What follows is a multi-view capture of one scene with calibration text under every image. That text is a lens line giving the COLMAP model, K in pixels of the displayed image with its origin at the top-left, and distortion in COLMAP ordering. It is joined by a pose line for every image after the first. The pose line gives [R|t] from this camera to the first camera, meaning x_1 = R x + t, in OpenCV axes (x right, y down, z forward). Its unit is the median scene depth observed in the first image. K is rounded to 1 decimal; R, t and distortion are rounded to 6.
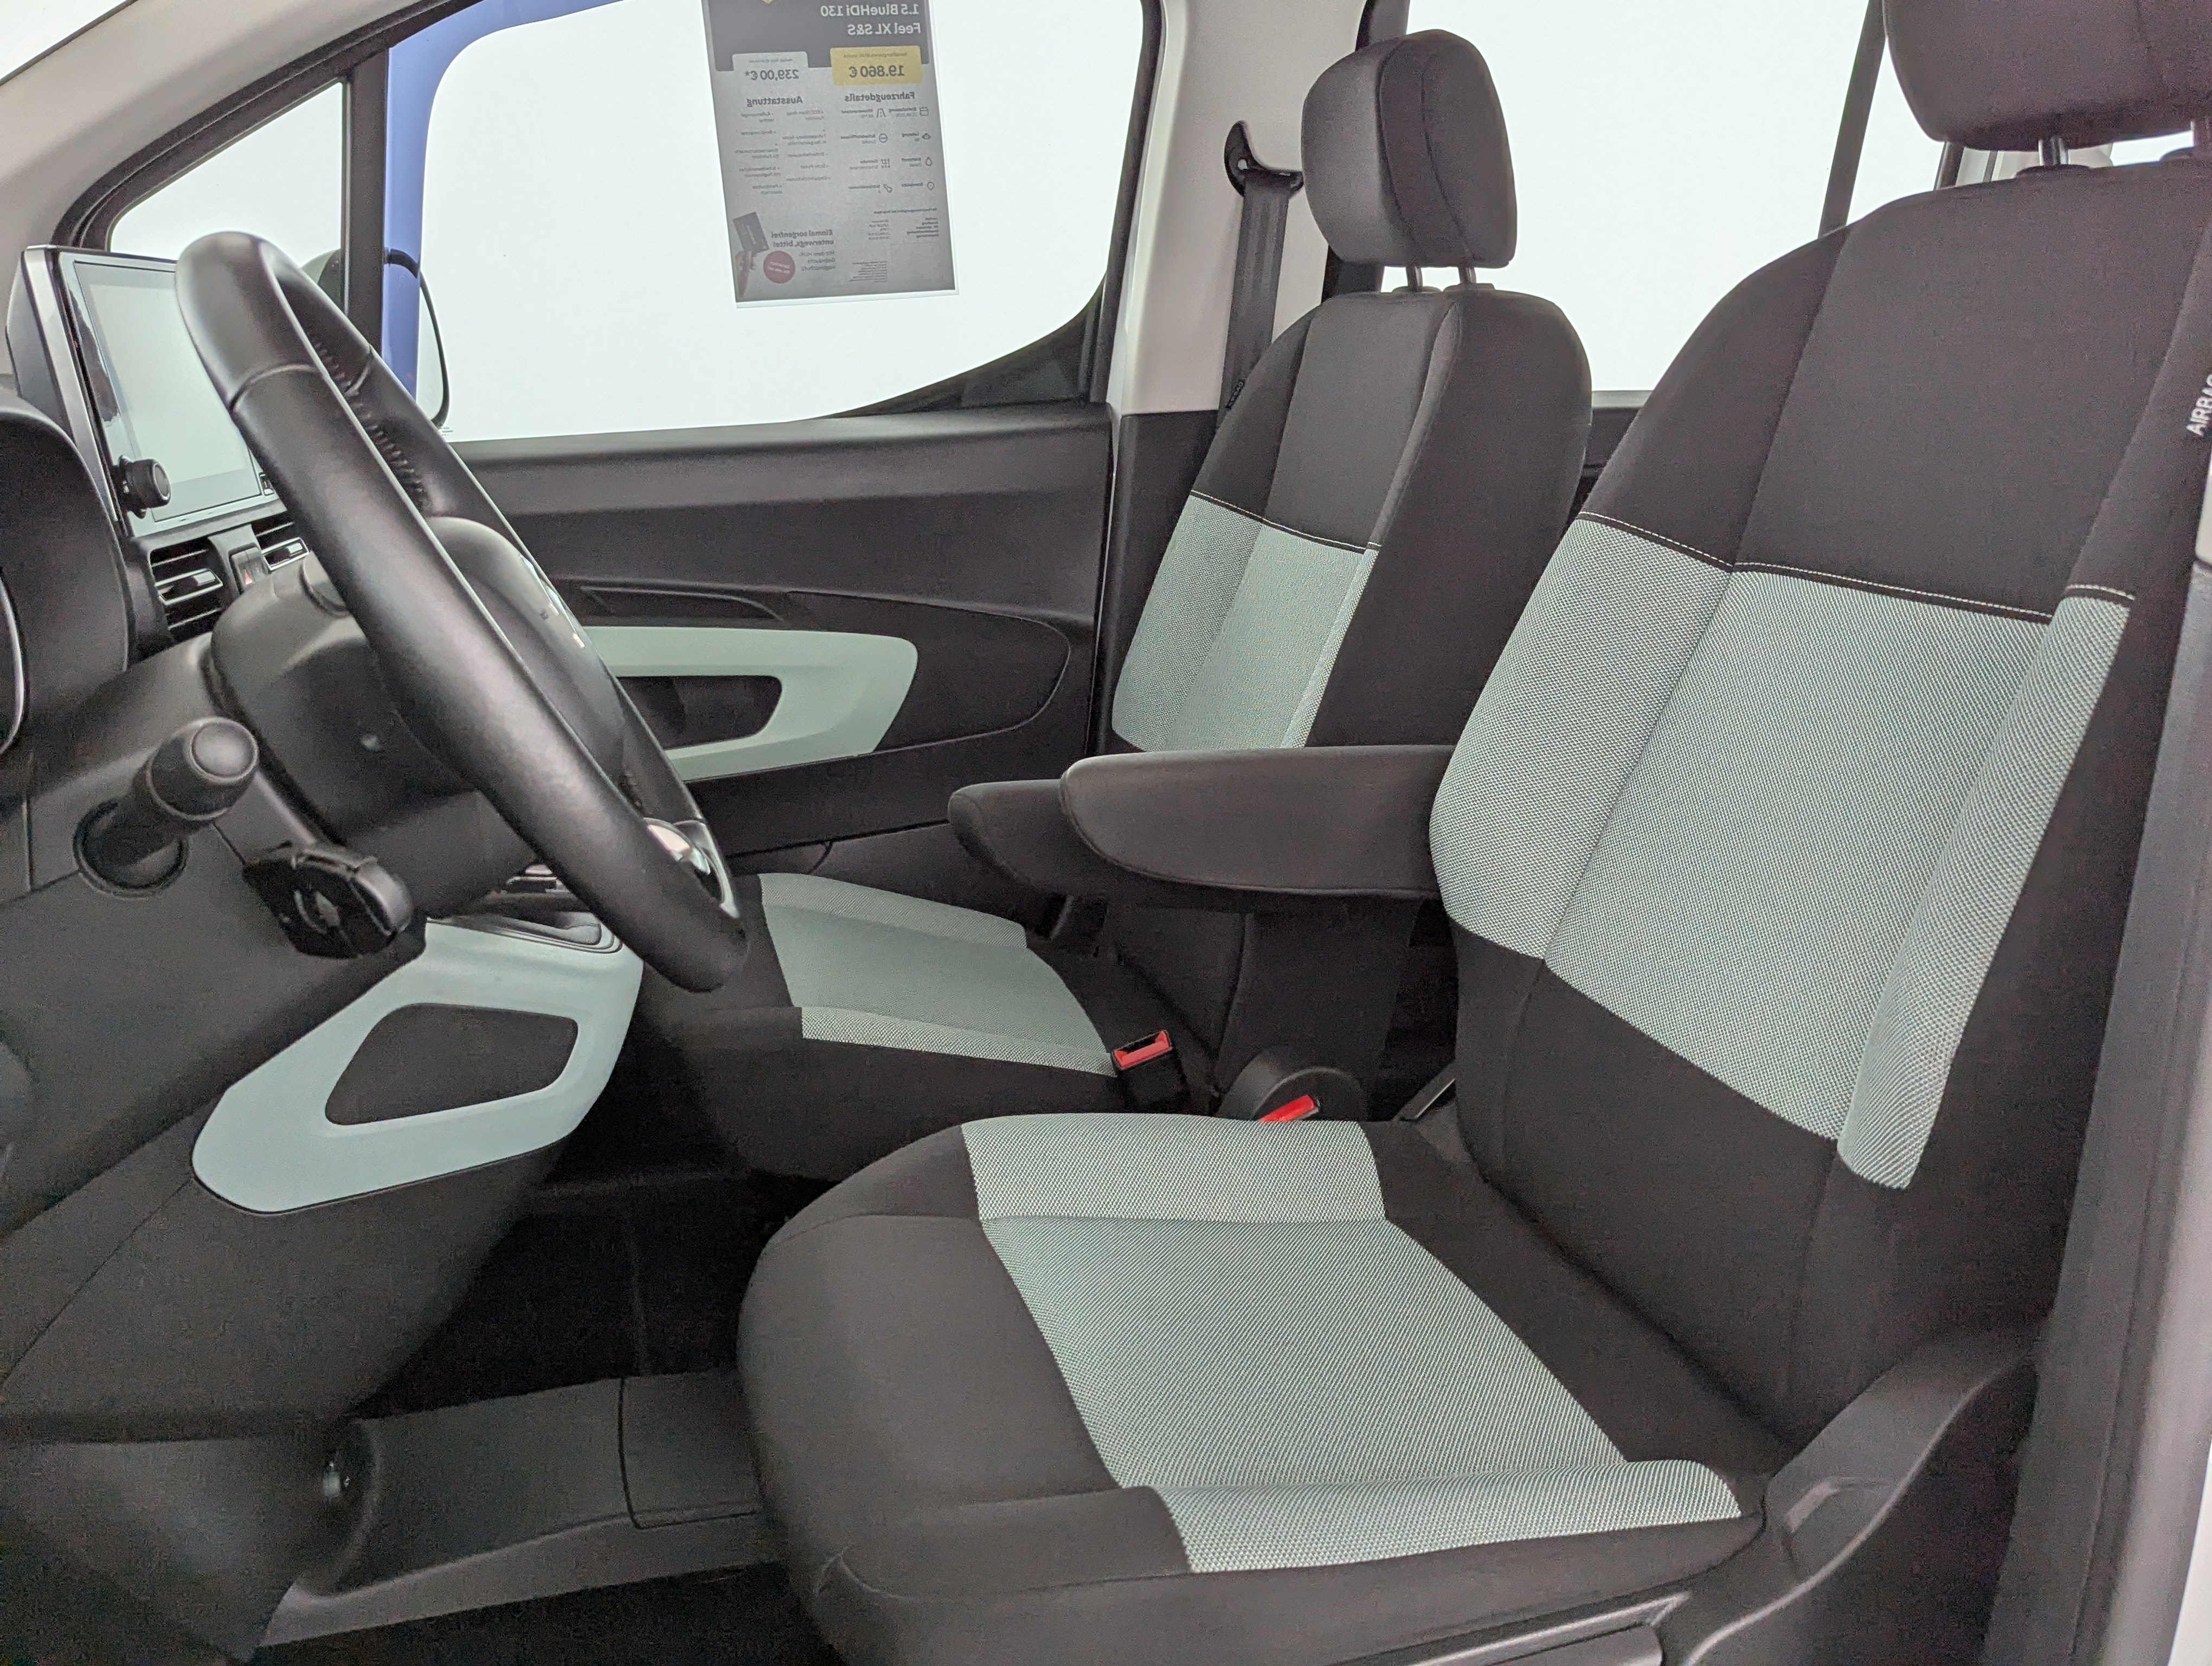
lens RADIAL K [[2078.2, 0, 1104.2], [0, 2078.2, 838.5], [0, 0, 1]] dist [0.019330, 0.000000]
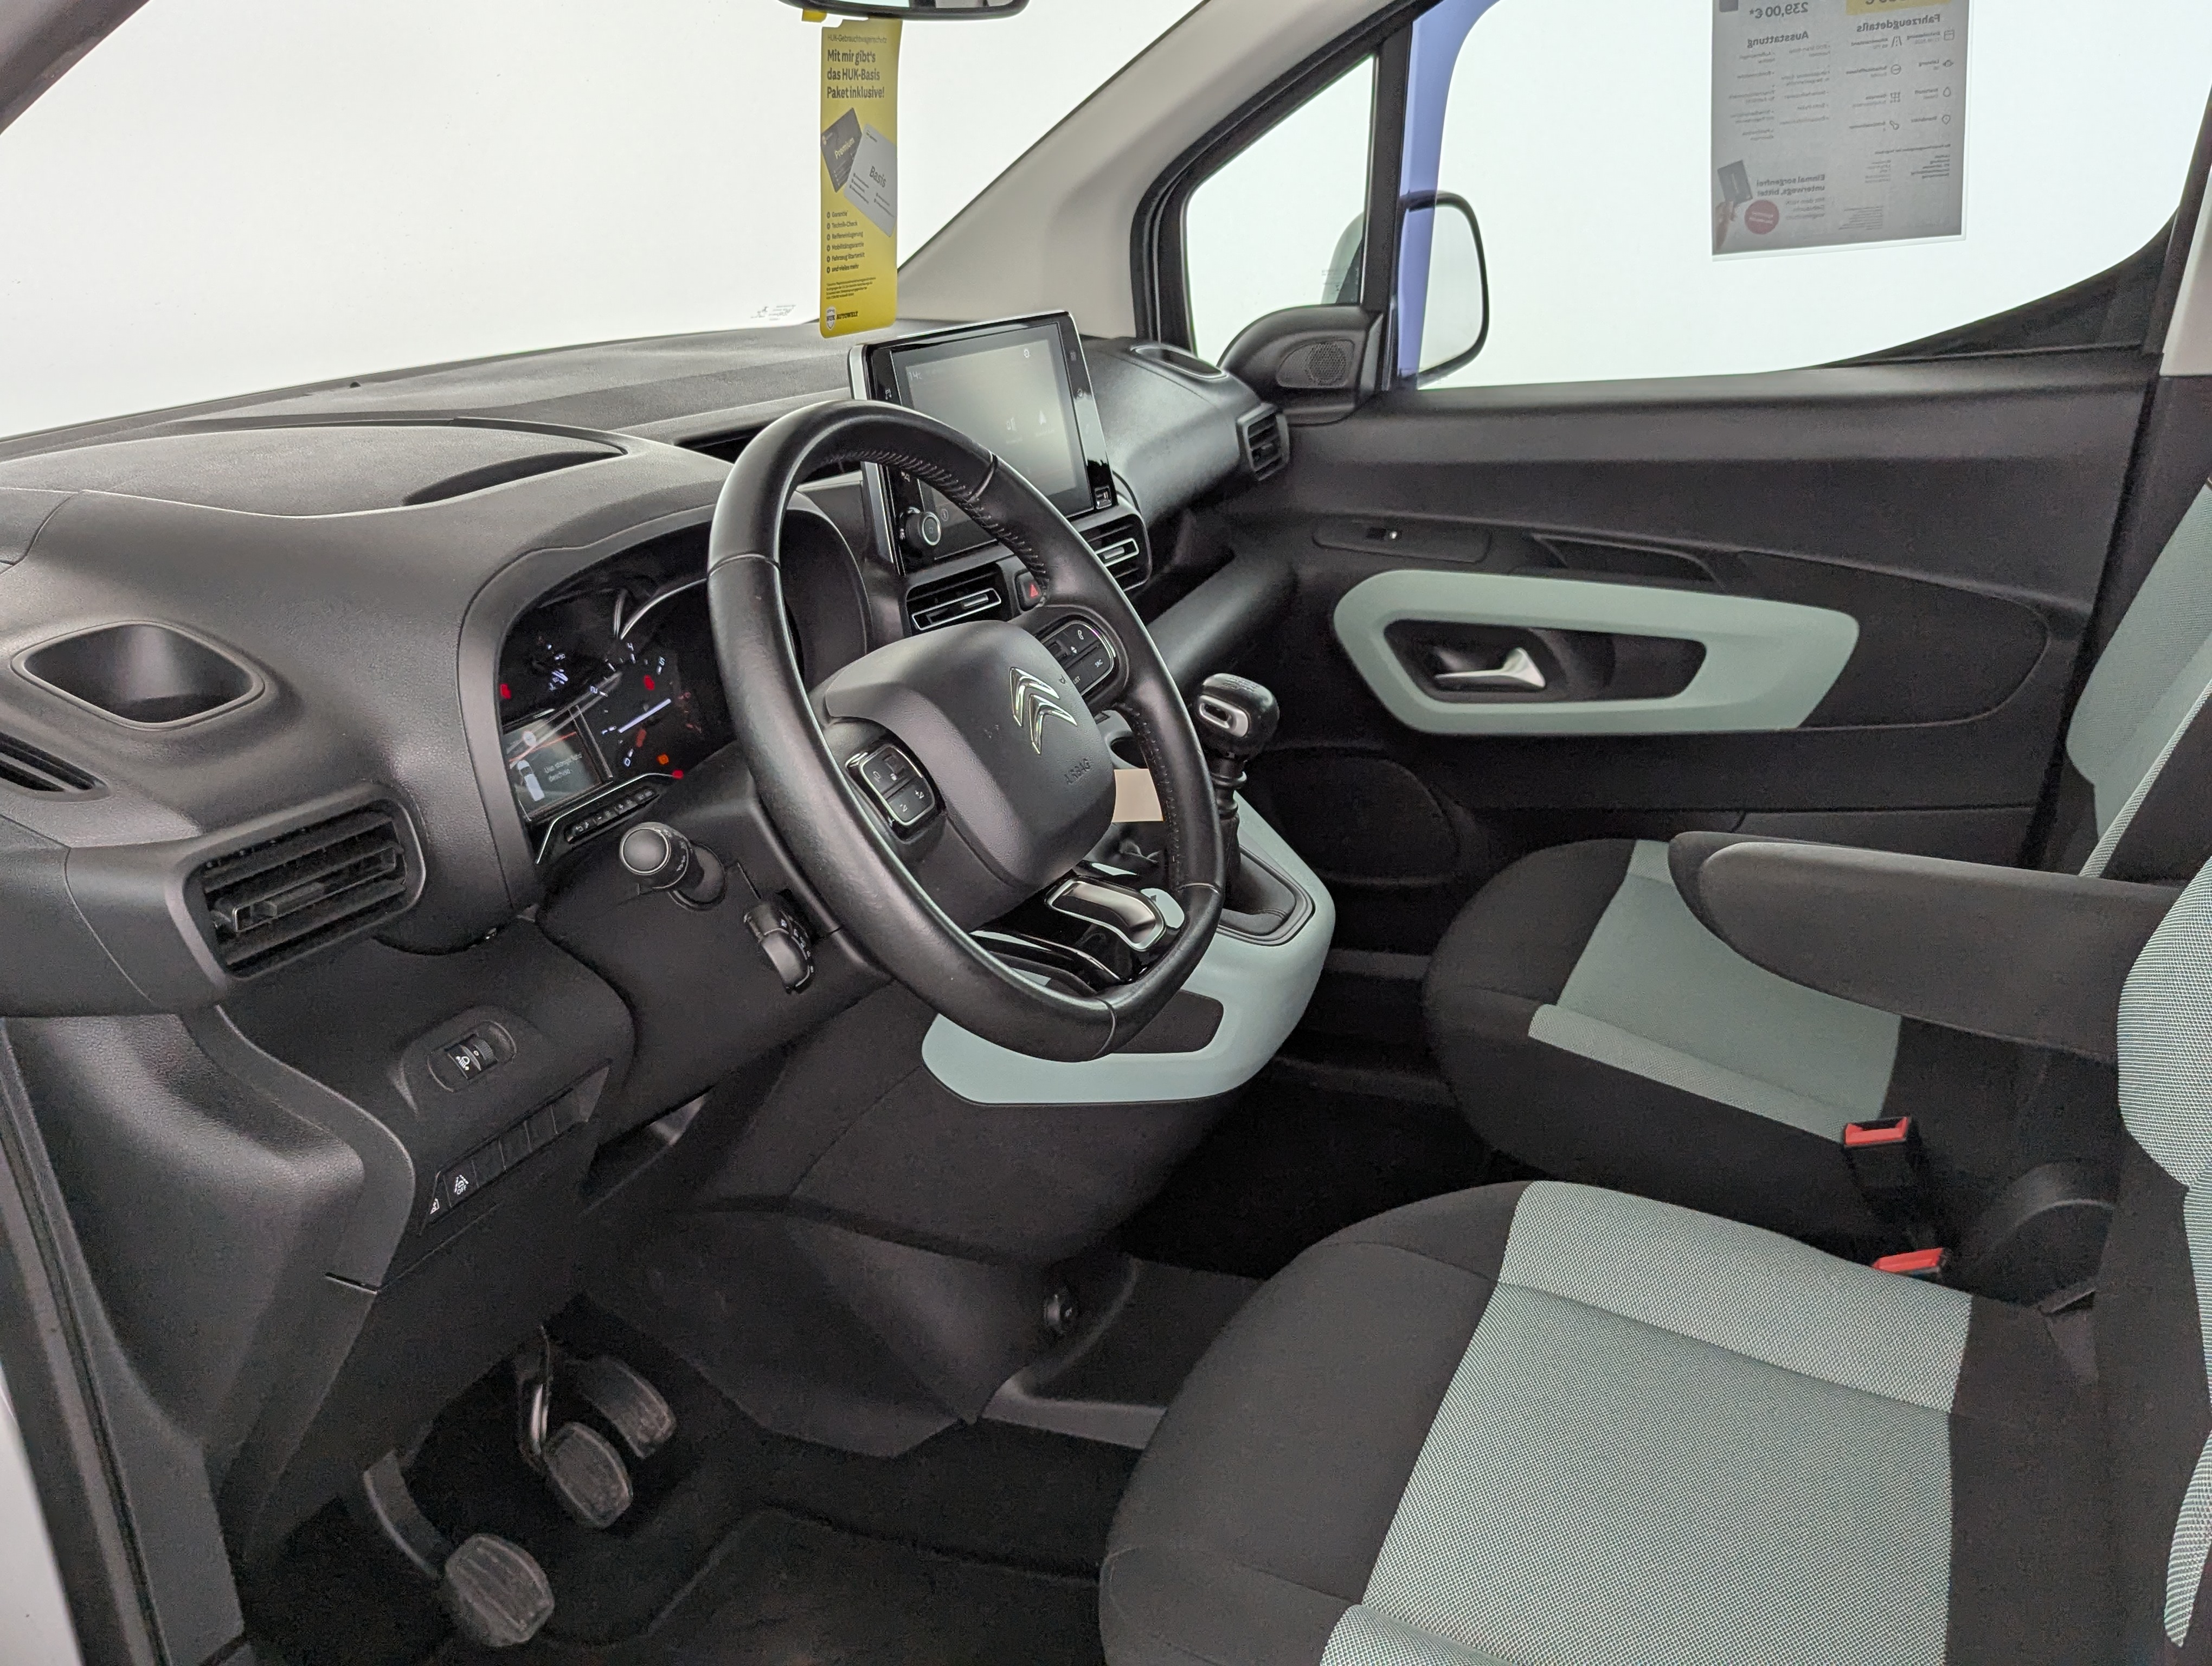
lens RADIAL K [[2078.2, 0, 1096.7], [0, 2078.2, 827.3], [0, 0, 1]] dist [0.019330, 0.000000]
pose [[0.759567, 0.179295, -0.625229, 0.260030], [-0.100751, 0.982087, 0.159232, -0.121099], [0.642578, -0.057955, 0.764025, 0.057301]]
